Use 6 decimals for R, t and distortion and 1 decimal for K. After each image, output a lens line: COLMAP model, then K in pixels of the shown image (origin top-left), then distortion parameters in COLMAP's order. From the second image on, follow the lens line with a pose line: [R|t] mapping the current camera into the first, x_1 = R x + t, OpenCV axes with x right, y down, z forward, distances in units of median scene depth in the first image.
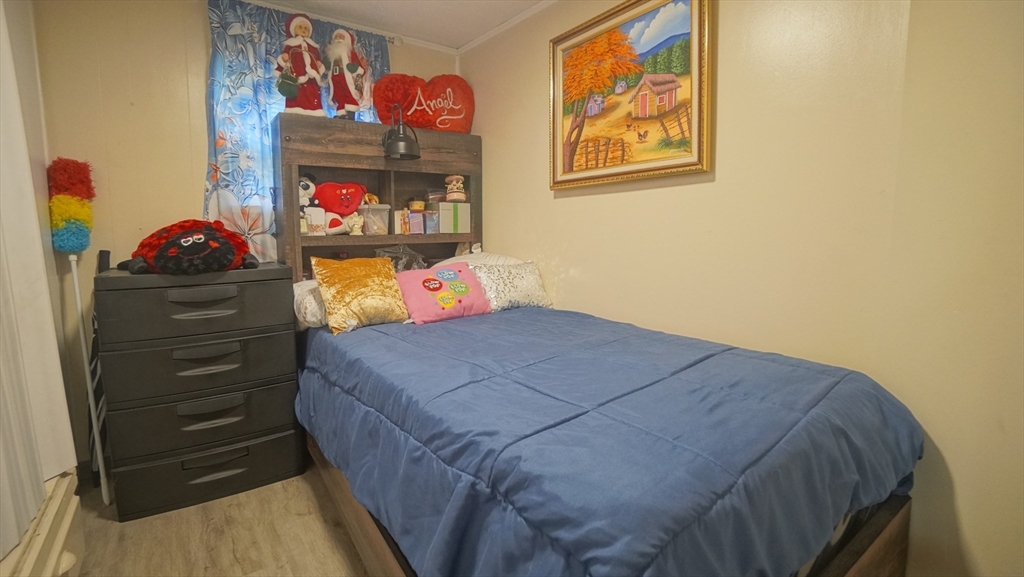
lens RADIAL K [[469.4, 0, 508.0], [0, 469.4, 289.8], [0, 0, 1]] dist [-0.026031, -0.000285]
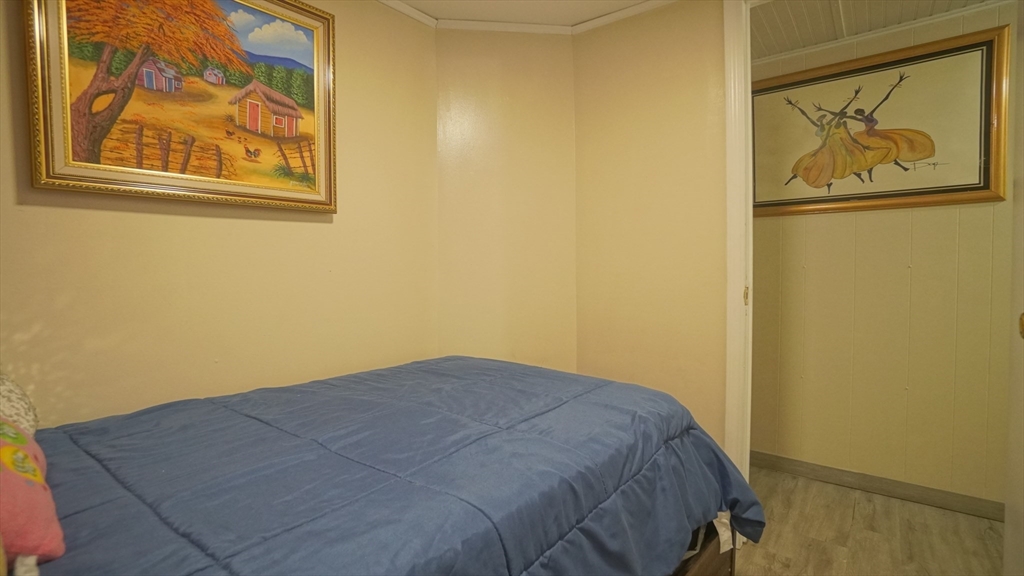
lens RADIAL K [[465.0, 0, 507.9], [0, 465.0, 290.0], [0, 0, 1]] dist [-0.046098, 0.007559]
pose [[-0.249588, -0.044207, 0.967342, -0.597729], [0.120046, 0.989839, 0.076209, -0.104118], [-0.960882, 0.135147, -0.241745, 0.804205]]
